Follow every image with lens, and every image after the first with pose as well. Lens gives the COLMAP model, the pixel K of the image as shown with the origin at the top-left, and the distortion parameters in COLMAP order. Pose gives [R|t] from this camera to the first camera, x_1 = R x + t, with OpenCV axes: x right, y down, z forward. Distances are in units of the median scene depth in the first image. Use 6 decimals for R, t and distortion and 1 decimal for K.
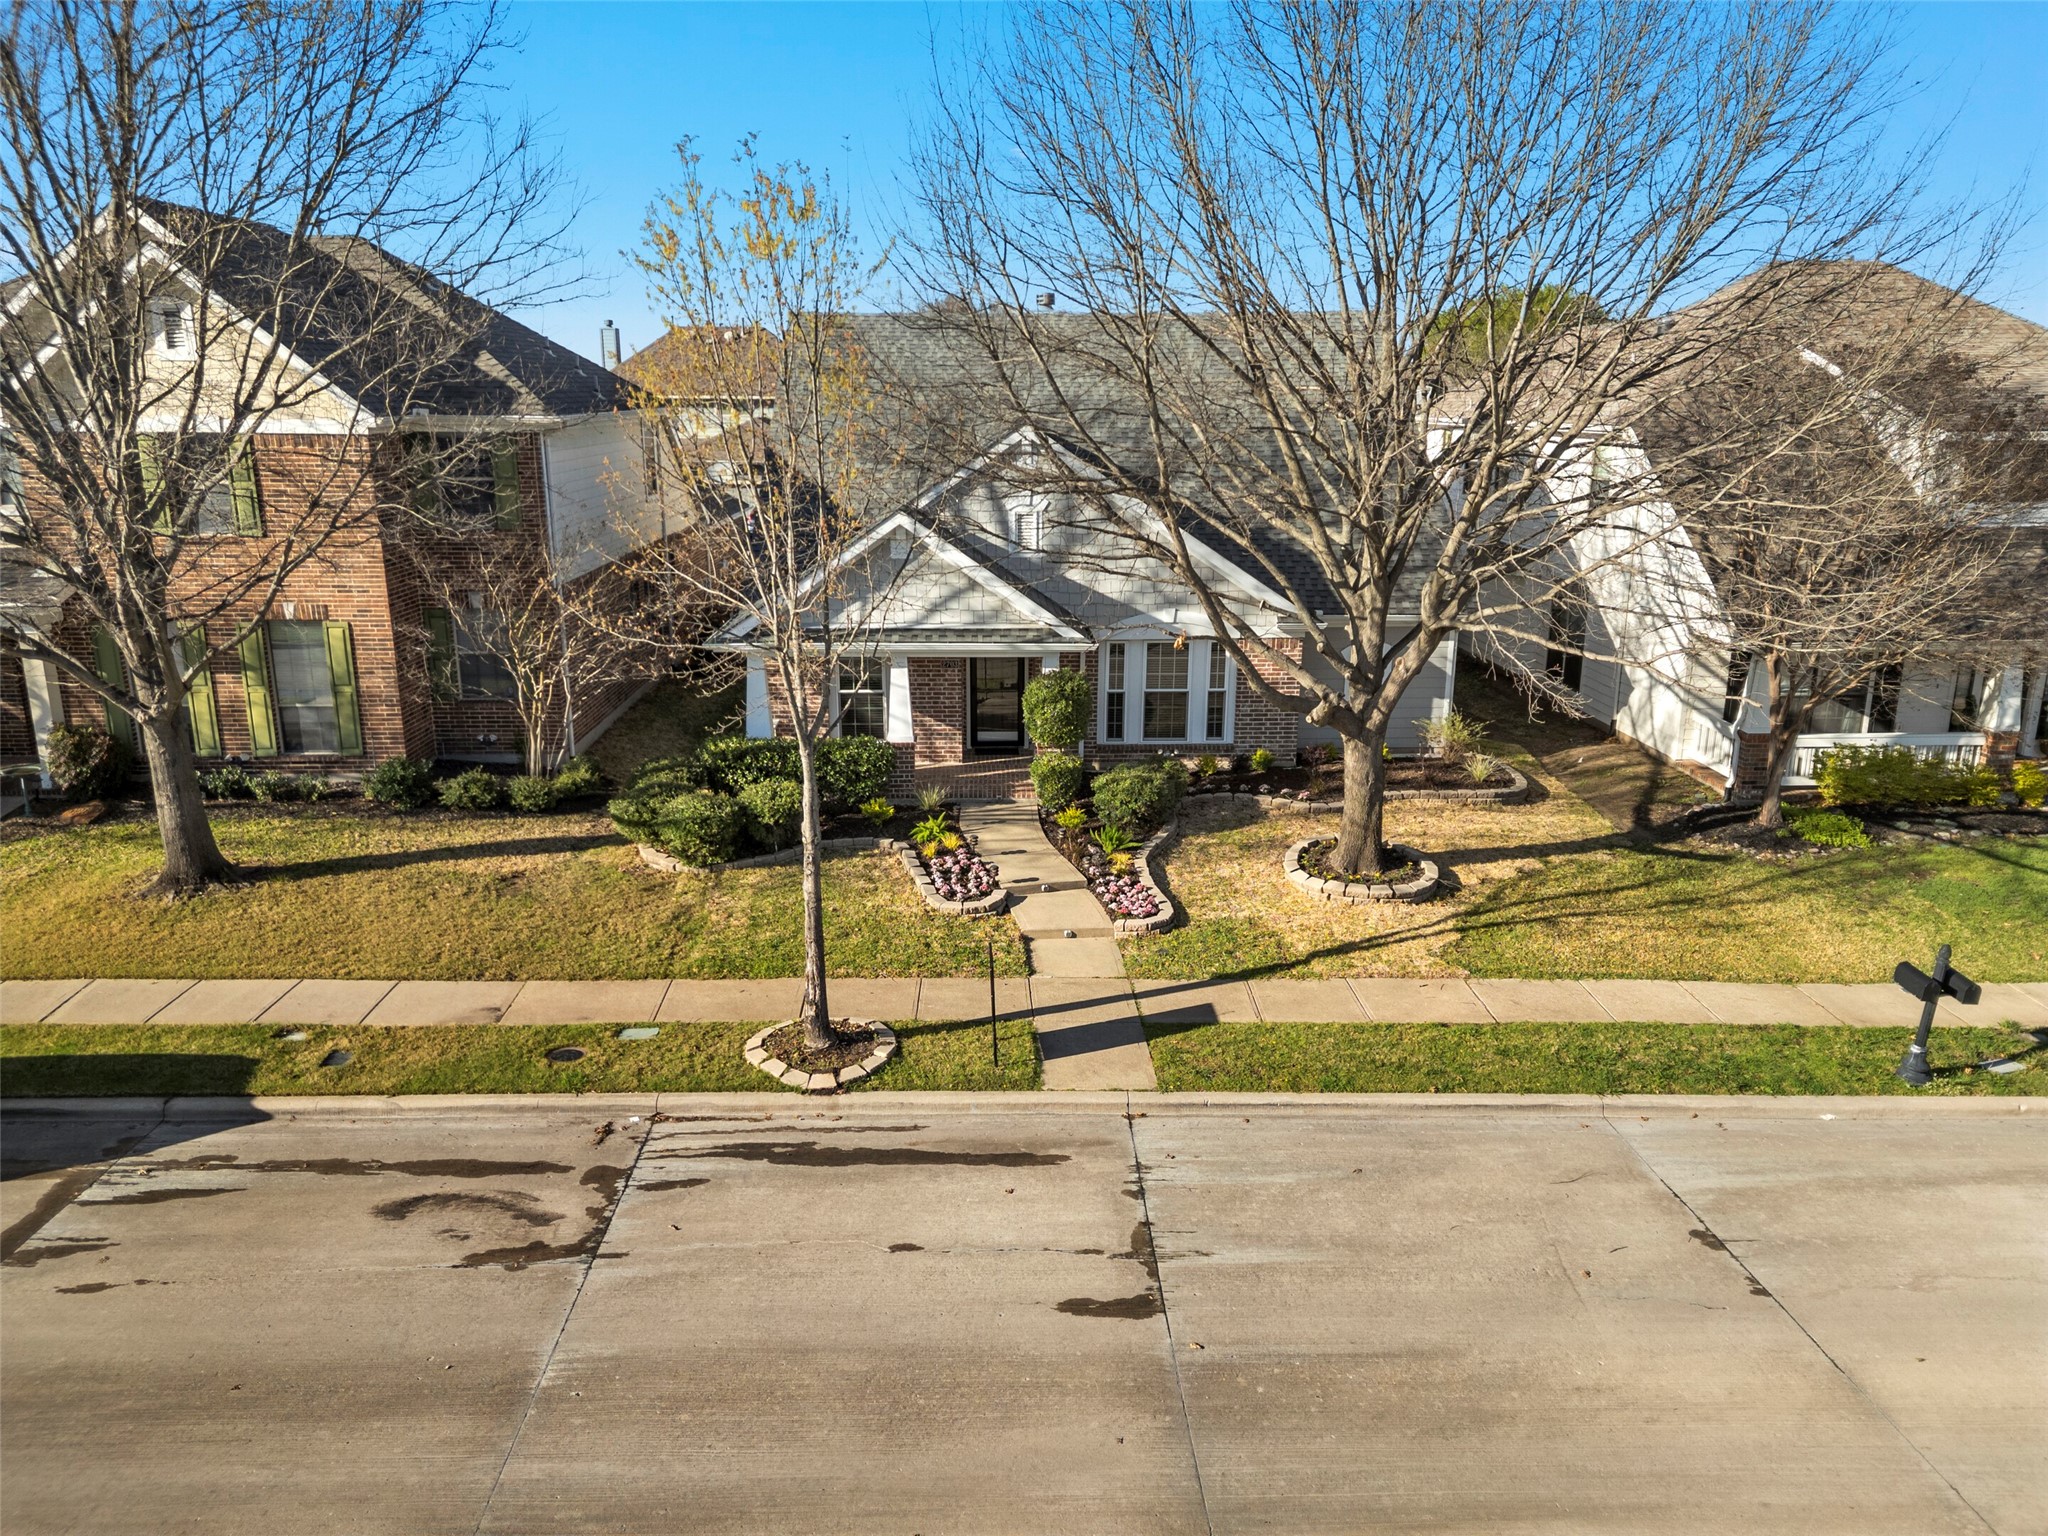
lens RADIAL K [[1407.0, 0, 1024.0], [0, 1407.0, 768.0], [0, 0, 1]] dist [0.073639, -0.071424]
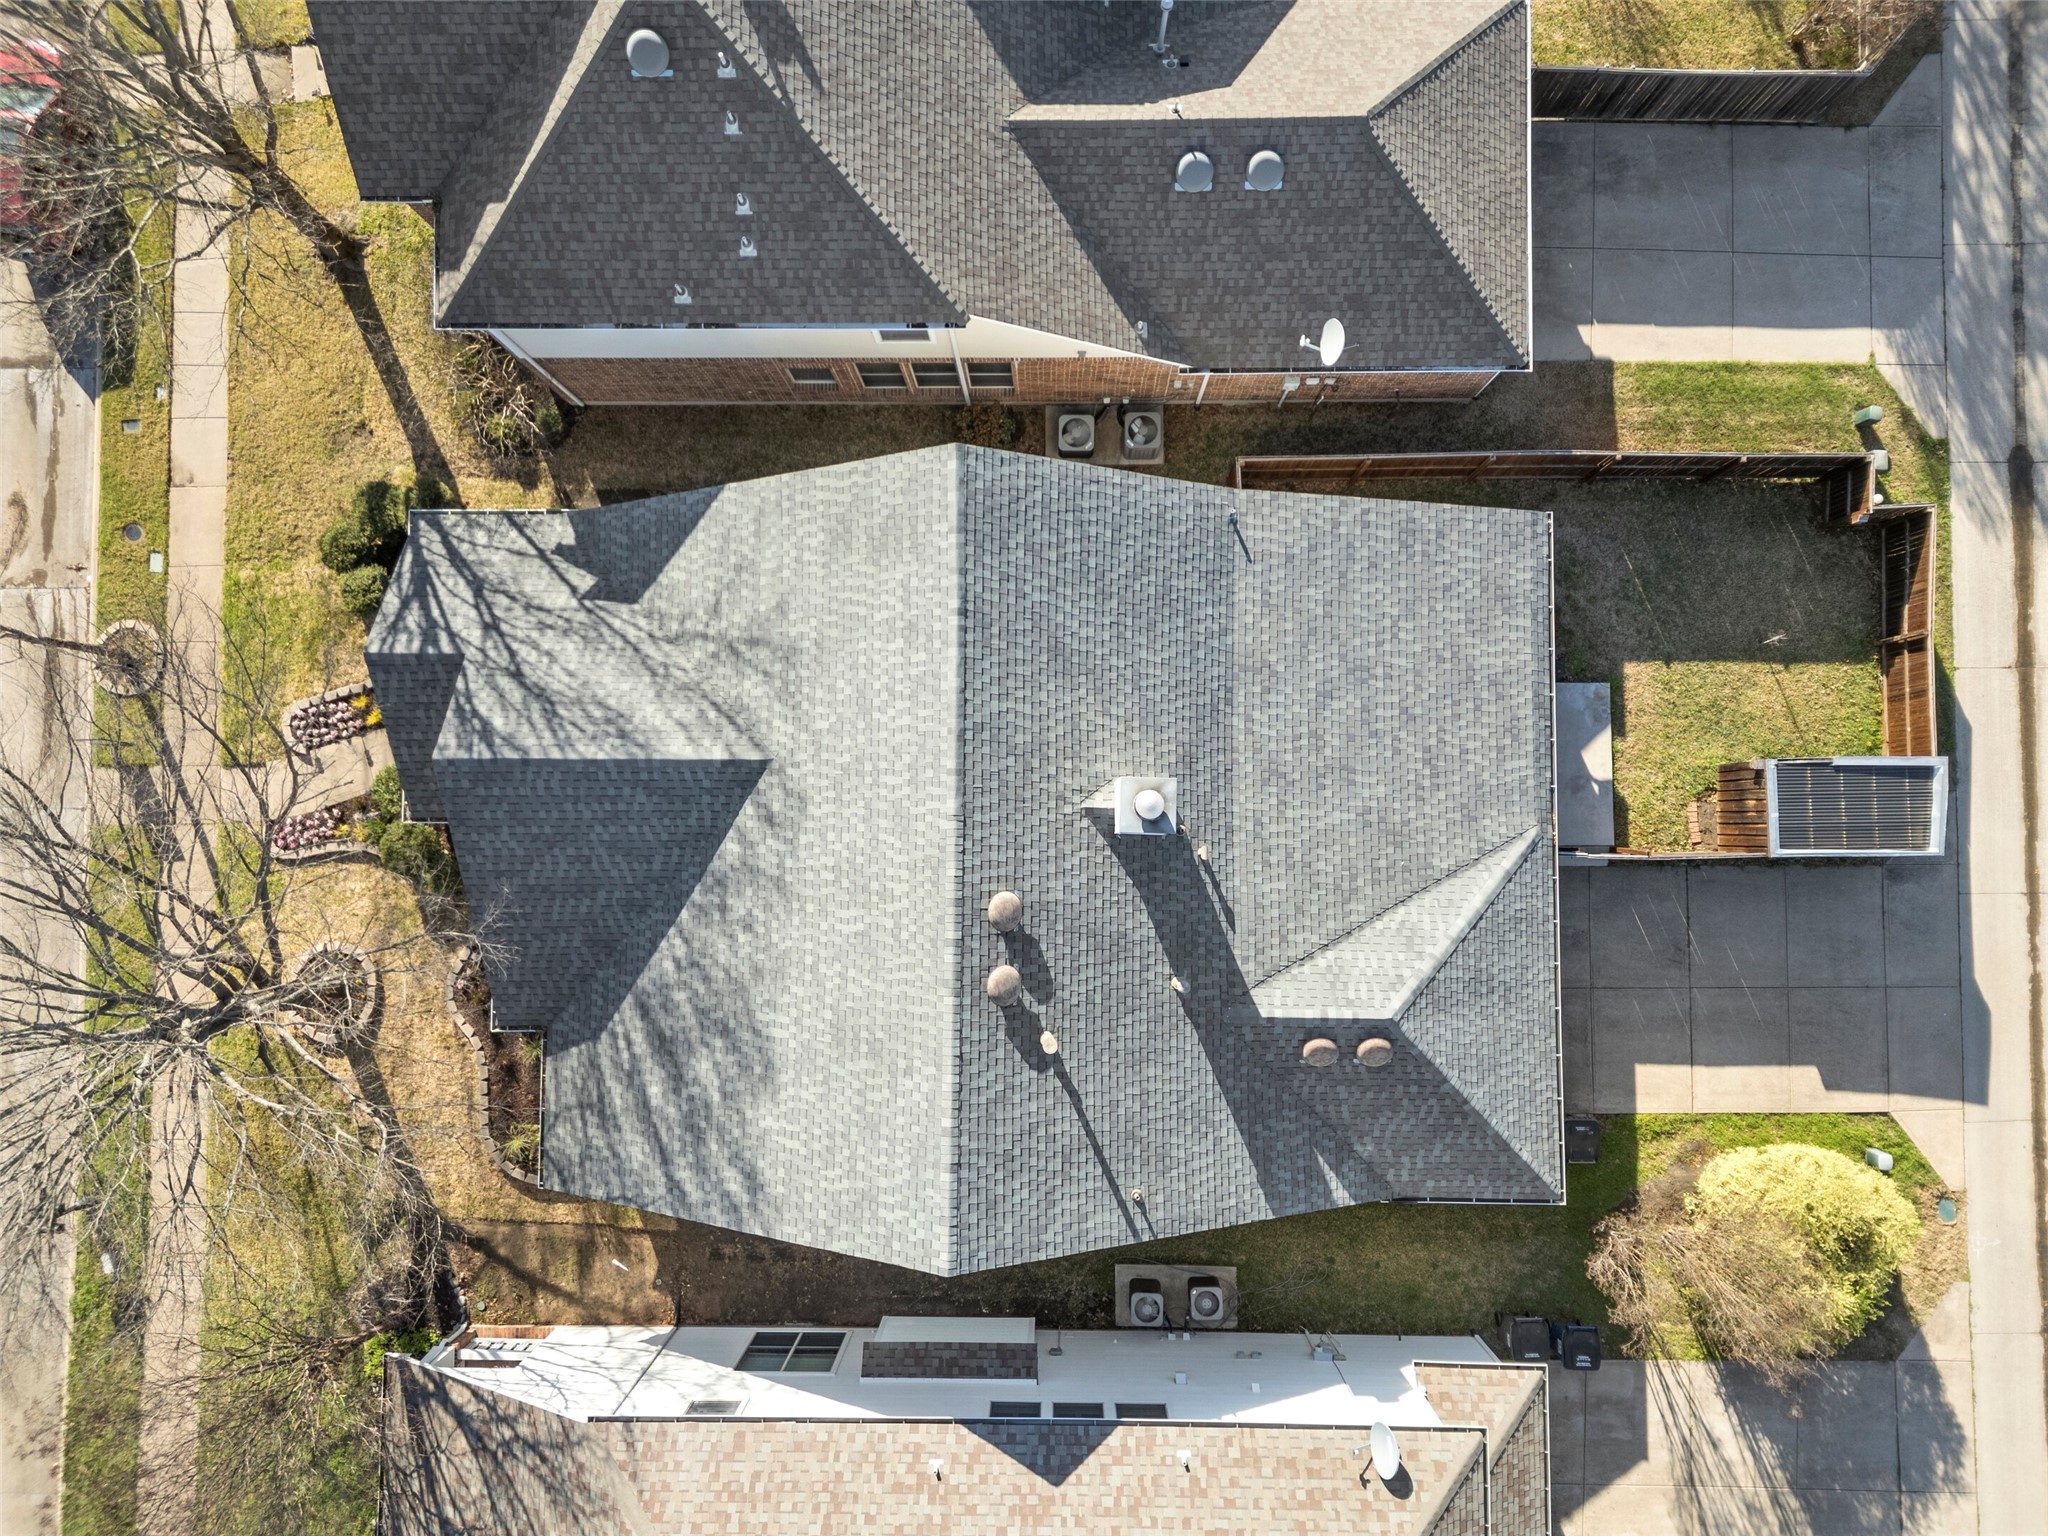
lens RADIAL K [[1407.0, 0, 1024.0], [0, 1407.0, 768.0], [0, 0, 1]] dist [0.073639, -0.071424]
pose [[-0.033587, 0.998678, -0.038906, 0.042862], [-0.234788, 0.029955, 0.971585, -1.832000], [0.971466, 0.041767, 0.233471, 1.569319]]
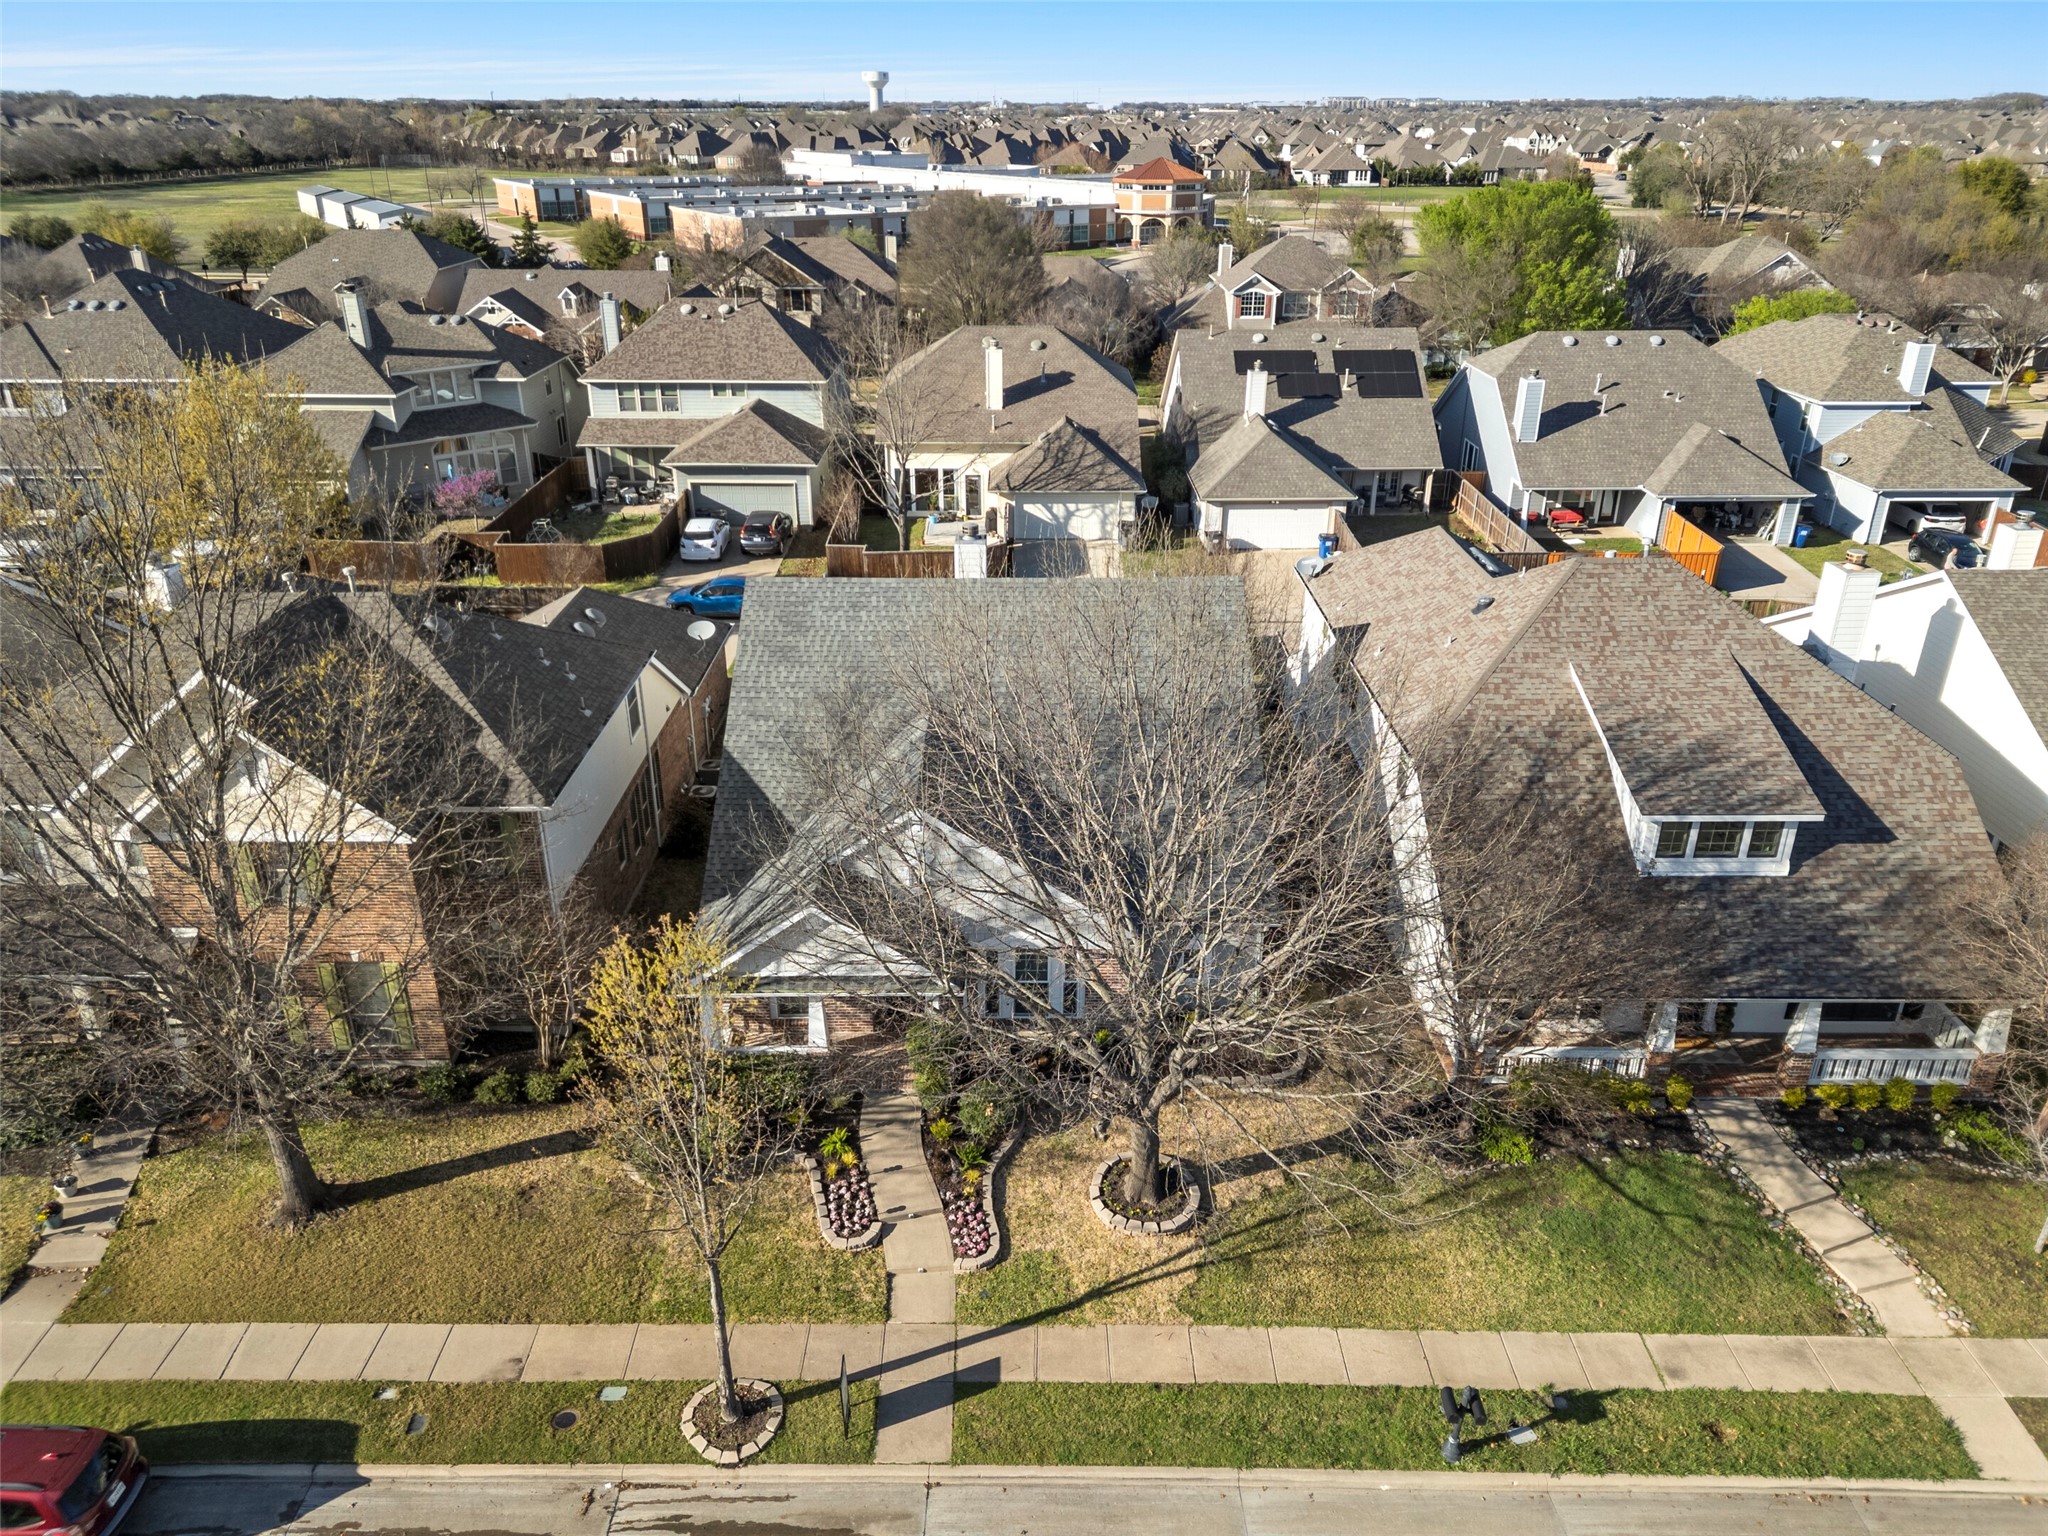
lens RADIAL K [[1407.0, 0, 1024.0], [0, 1407.0, 768.0], [0, 0, 1]] dist [0.073639, -0.071424]
pose [[0.999674, 0.010403, -0.023297, 0.173799], [-0.006307, 0.985521, 0.169436, -0.661269], [0.024722, -0.169234, 0.985266, -0.331549]]
